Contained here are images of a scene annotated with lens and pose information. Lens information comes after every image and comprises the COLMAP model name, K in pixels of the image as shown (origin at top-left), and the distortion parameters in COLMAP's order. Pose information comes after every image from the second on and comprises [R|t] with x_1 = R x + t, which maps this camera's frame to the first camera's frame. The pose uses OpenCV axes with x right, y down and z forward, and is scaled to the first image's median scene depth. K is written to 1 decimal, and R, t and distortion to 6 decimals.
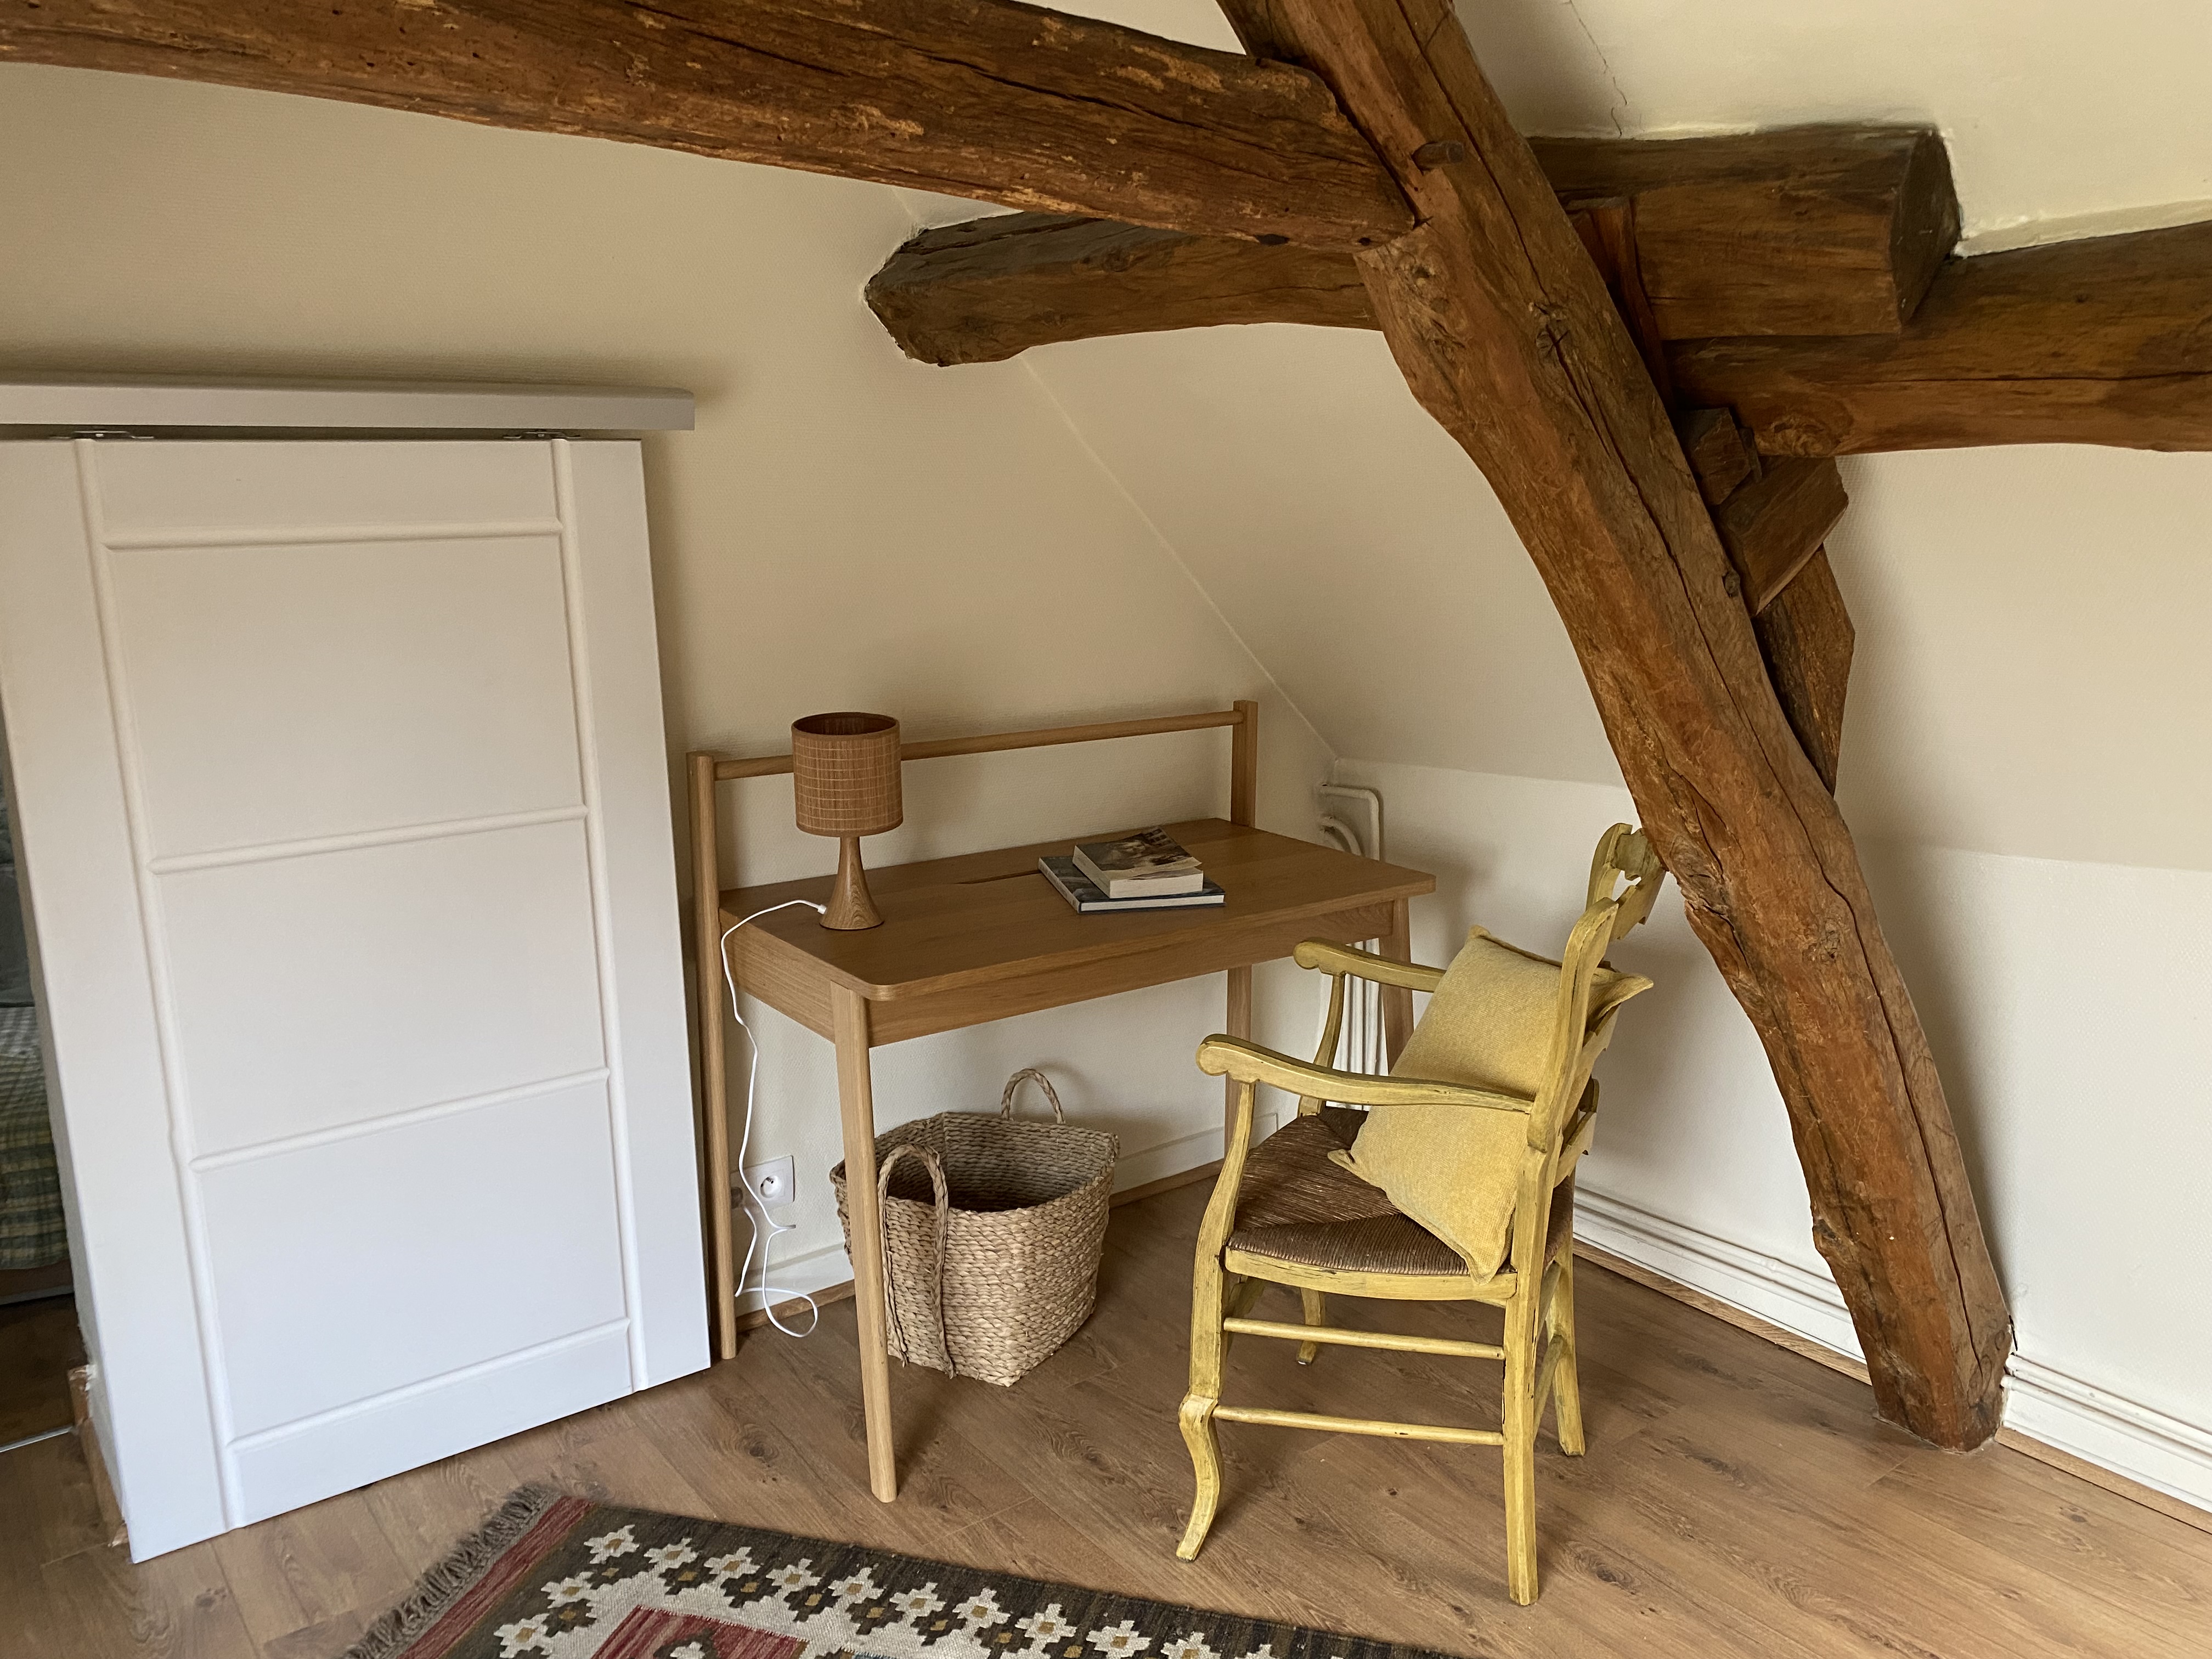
lens RADIAL K [[1669.6, 0, 1111.3], [0, 1669.6, 832.9], [0, 0, 1]] dist [0.041508, -0.039197]
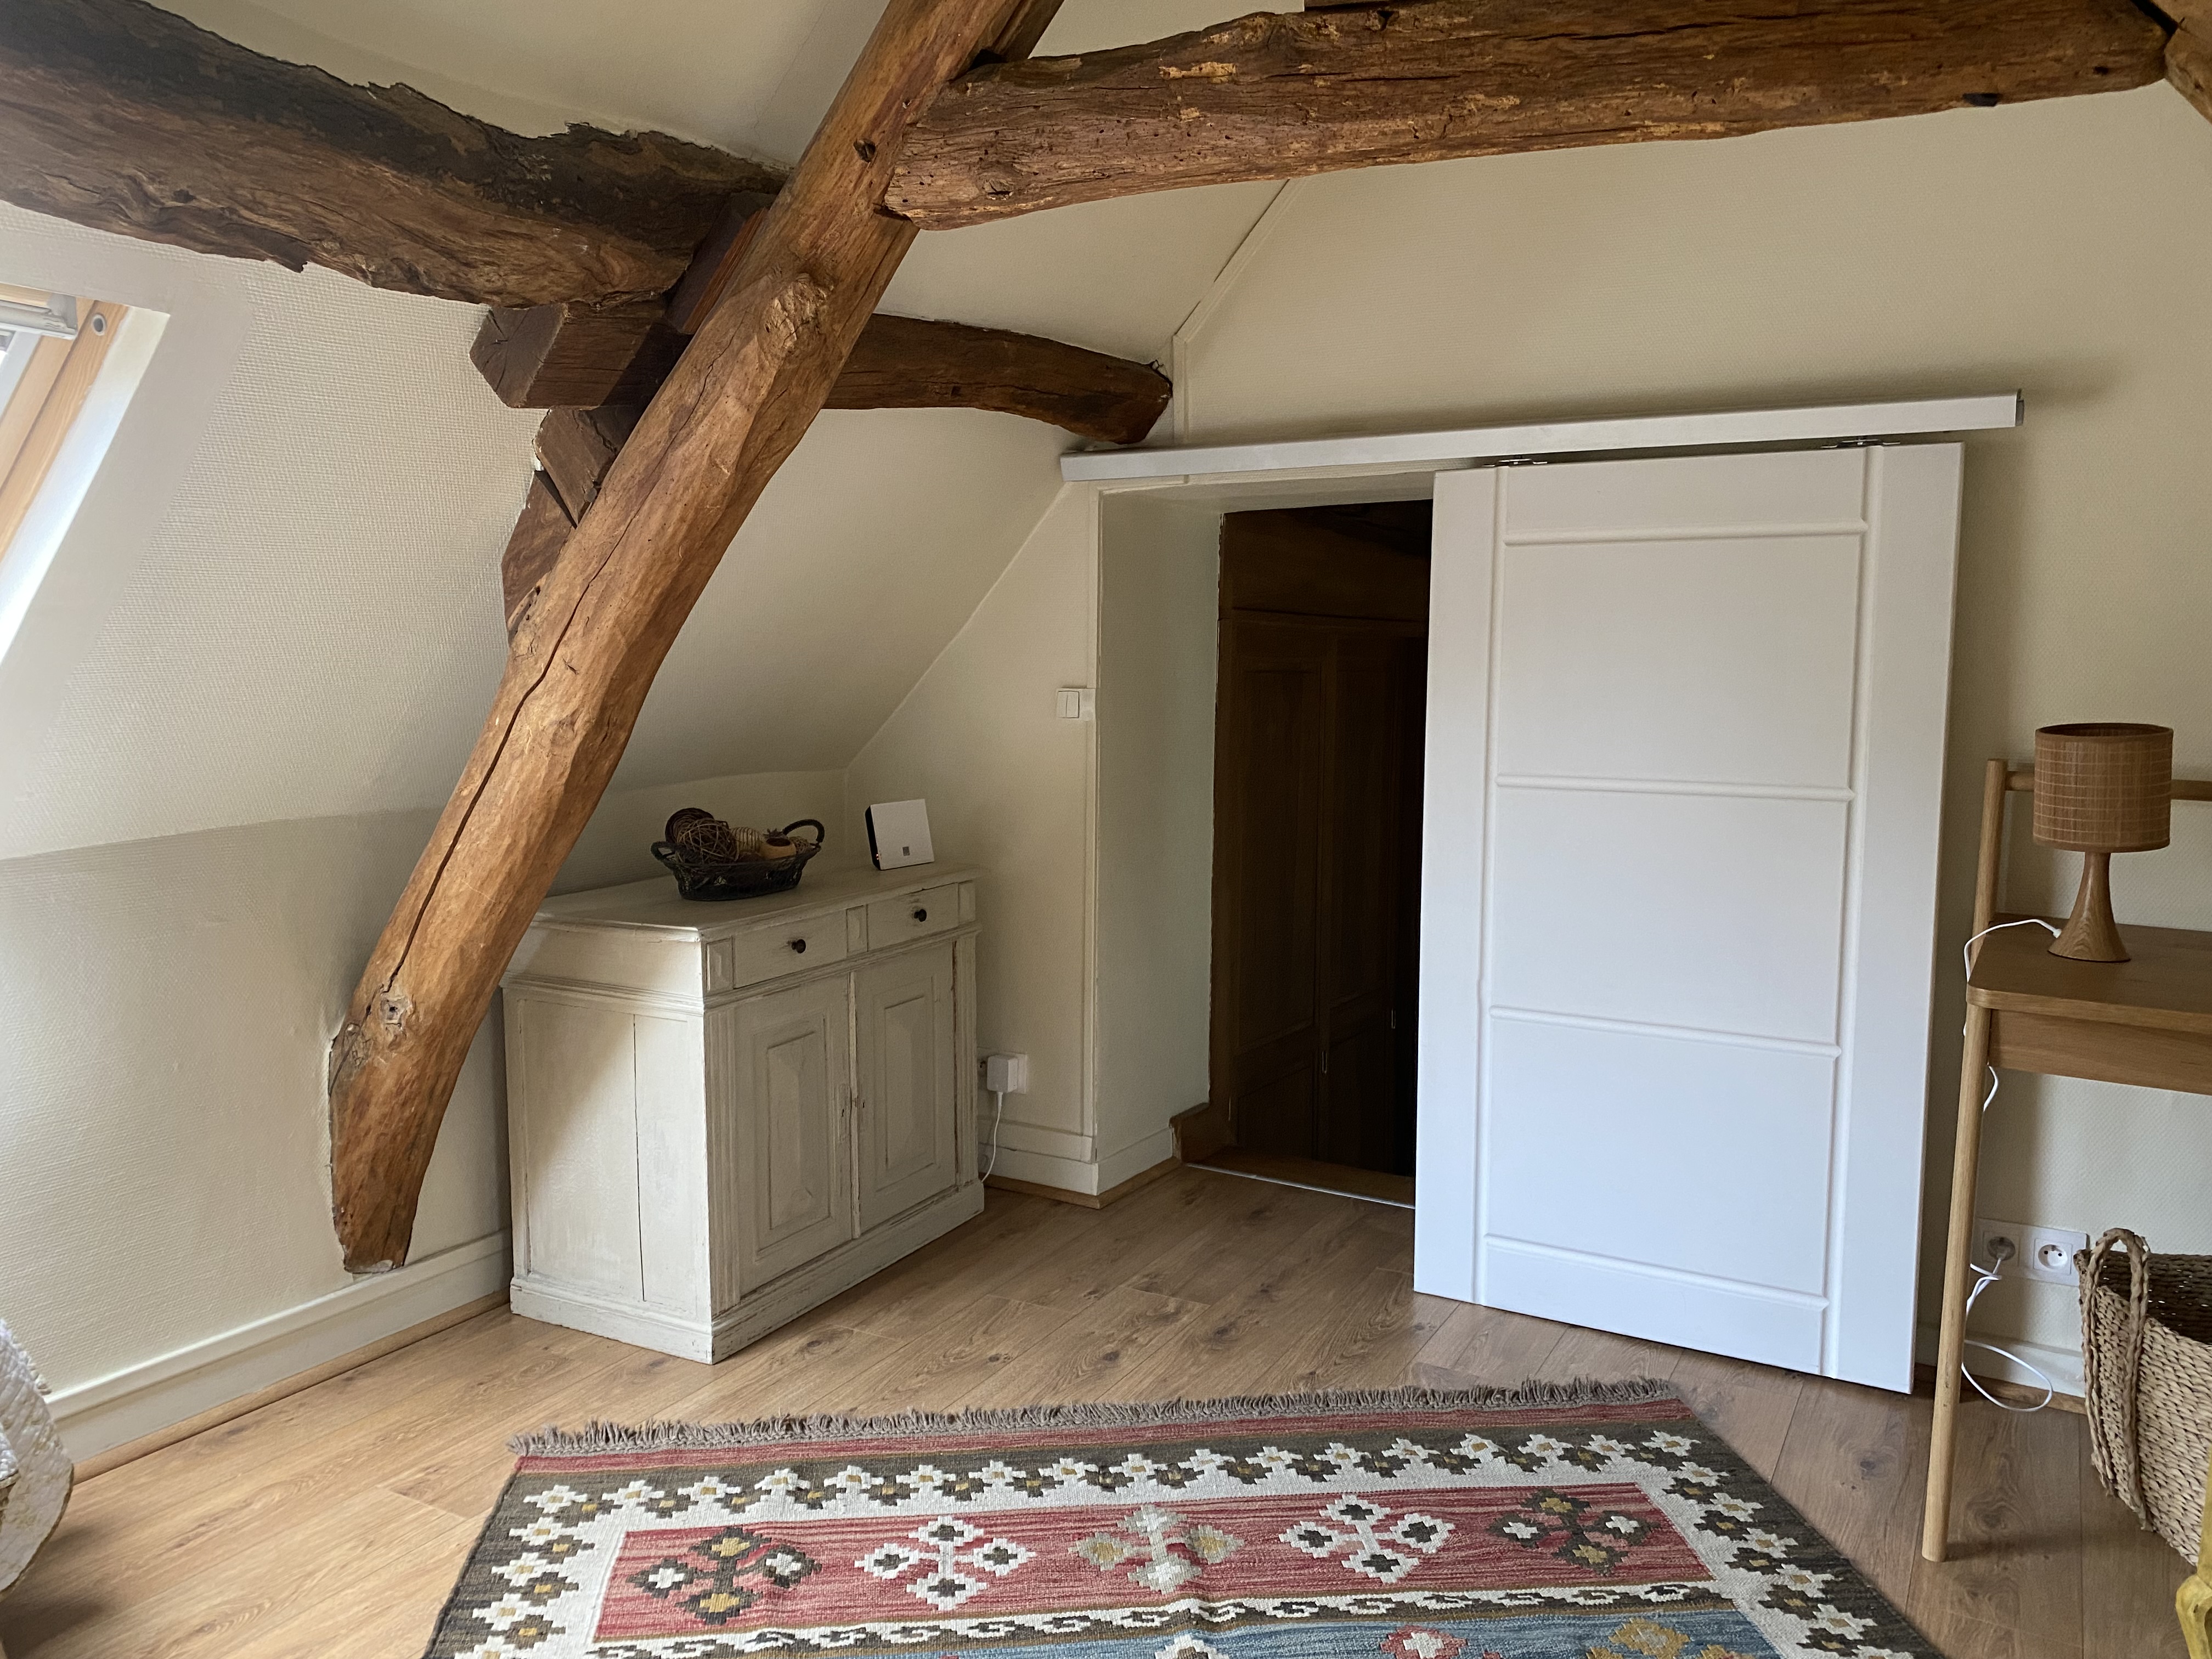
lens RADIAL K [[1669.6, 0, 1116.7], [0, 1669.6, 831.5], [0, 0, 1]] dist [0.041508, -0.039197]
pose [[0.406457, 0.124080, -0.905205, 0.502633], [-0.199696, 0.978847, 0.044506, 0.059267], [0.891579, 0.162676, 0.422638, 0.158293]]
